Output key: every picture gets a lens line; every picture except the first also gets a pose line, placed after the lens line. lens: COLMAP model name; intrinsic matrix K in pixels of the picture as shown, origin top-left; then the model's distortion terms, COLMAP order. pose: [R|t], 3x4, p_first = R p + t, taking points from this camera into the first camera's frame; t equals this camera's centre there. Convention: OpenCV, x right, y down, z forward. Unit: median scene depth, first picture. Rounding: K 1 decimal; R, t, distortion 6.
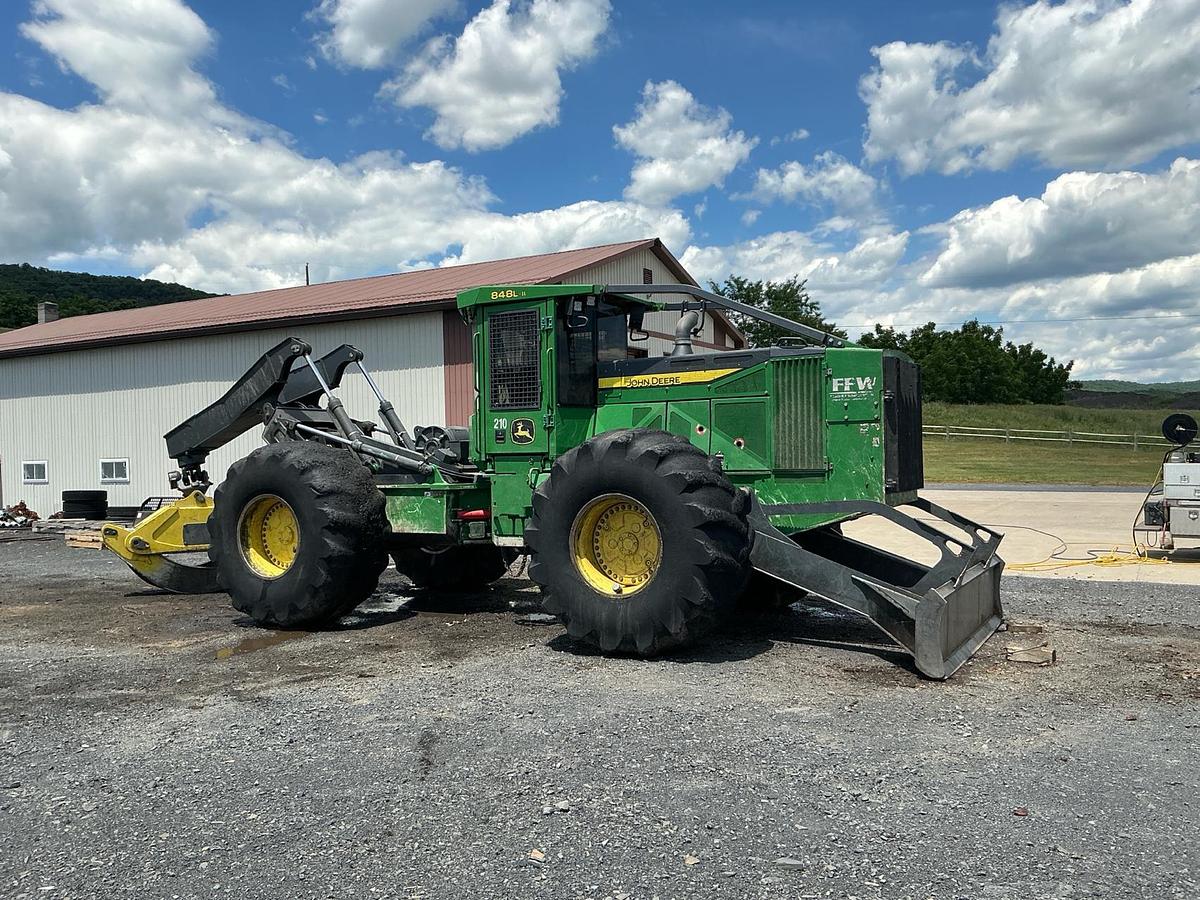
lens RADIAL K [[998.4, 0, 597.6], [0, 998.4, 442.3], [0, 0, 1]] dist [0.087066, -0.153354]
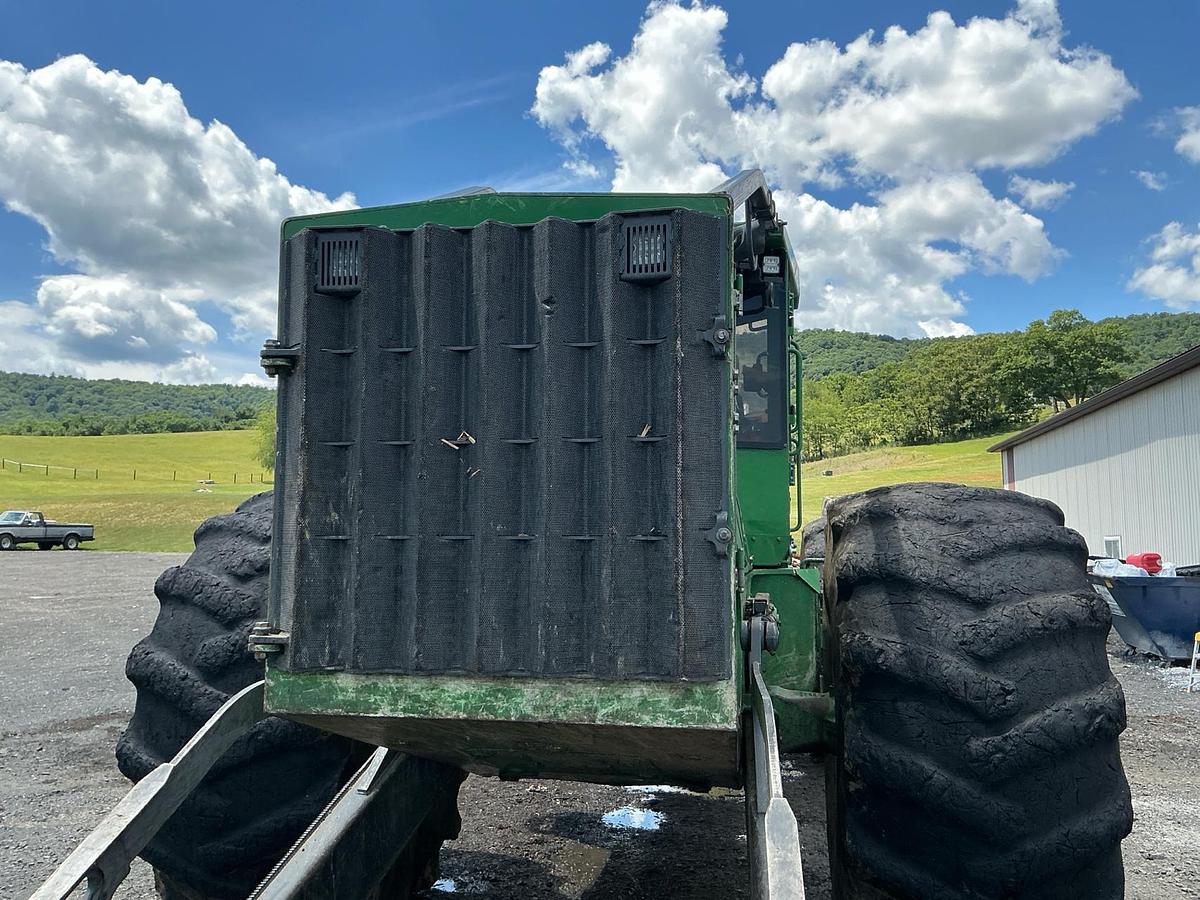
lens RADIAL K [[998.4, 0, 610.7], [0, 998.4, 451.8], [0, 0, 1]] dist [0.087066, -0.153354]
pose [[0.334337, -0.063378, -0.940320, 0.525227], [0.000173, 0.997740, -0.067187, 0.004111], [0.942453, 0.022300, 0.333593, 0.842509]]
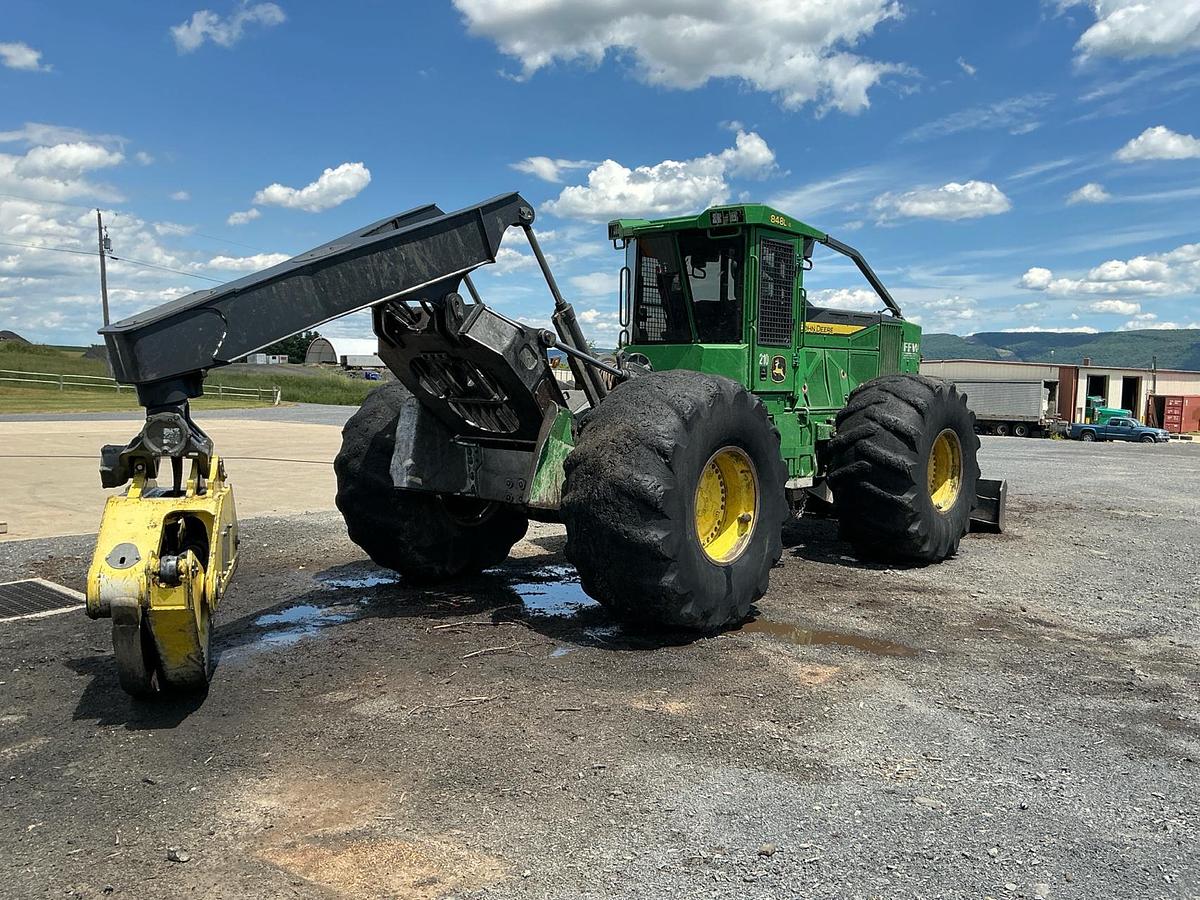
lens RADIAL K [[998.4, 0, 607.3], [0, 998.4, 458.4], [0, 0, 1]] dist [0.087066, -0.153354]
pose [[0.197448, -0.056189, 0.978702, -1.067805], [-0.031703, 0.997468, 0.063662, 0.018972], [-0.979801, -0.043598, 0.195167, 0.980710]]
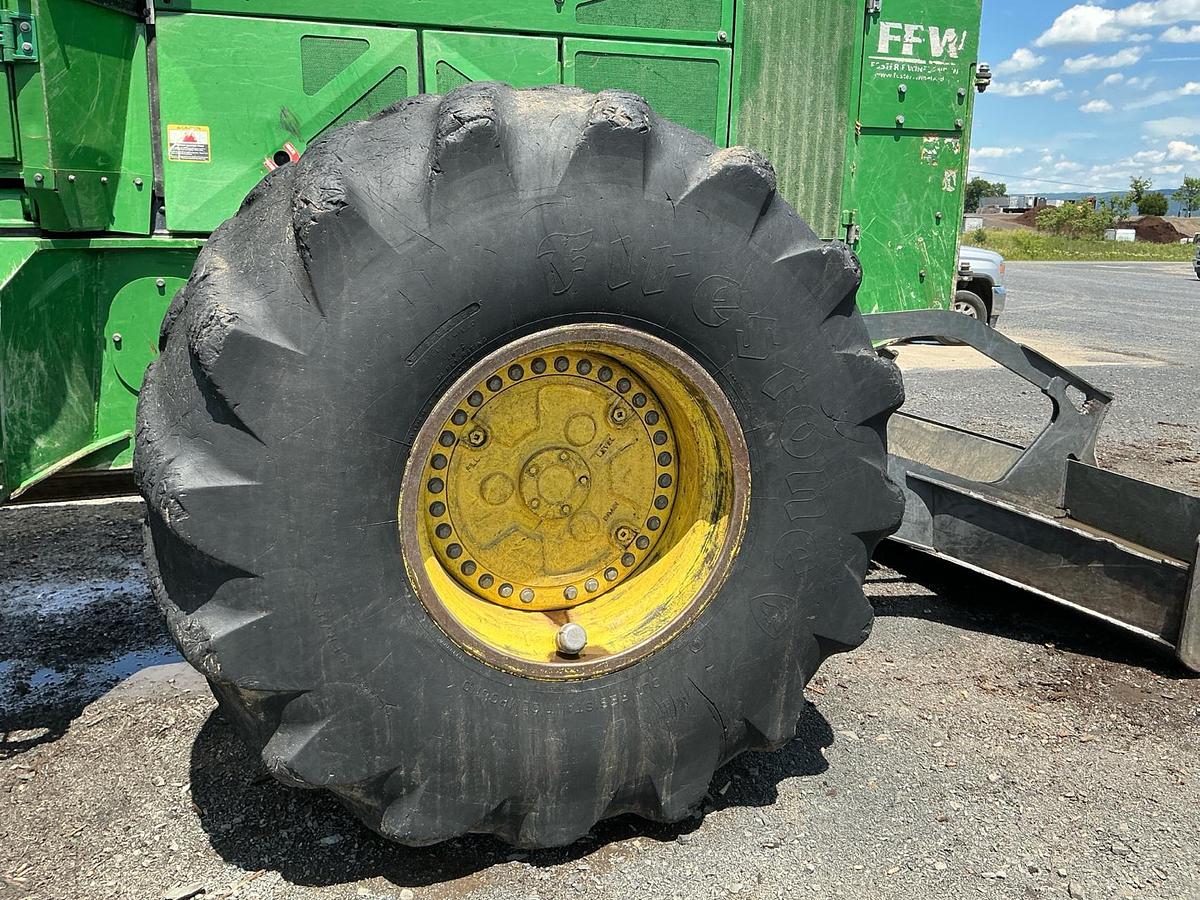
lens RADIAL K [[998.4, 0, 609.3], [0, 998.4, 445.7], [0, 0, 1]] dist [0.087066, -0.153354]
pose [[0.645751, -0.140363, 0.750536, -0.160504], [-0.038874, 0.975640, 0.215908, 0.020683], [-0.762558, -0.168599, 0.624564, 0.688599]]
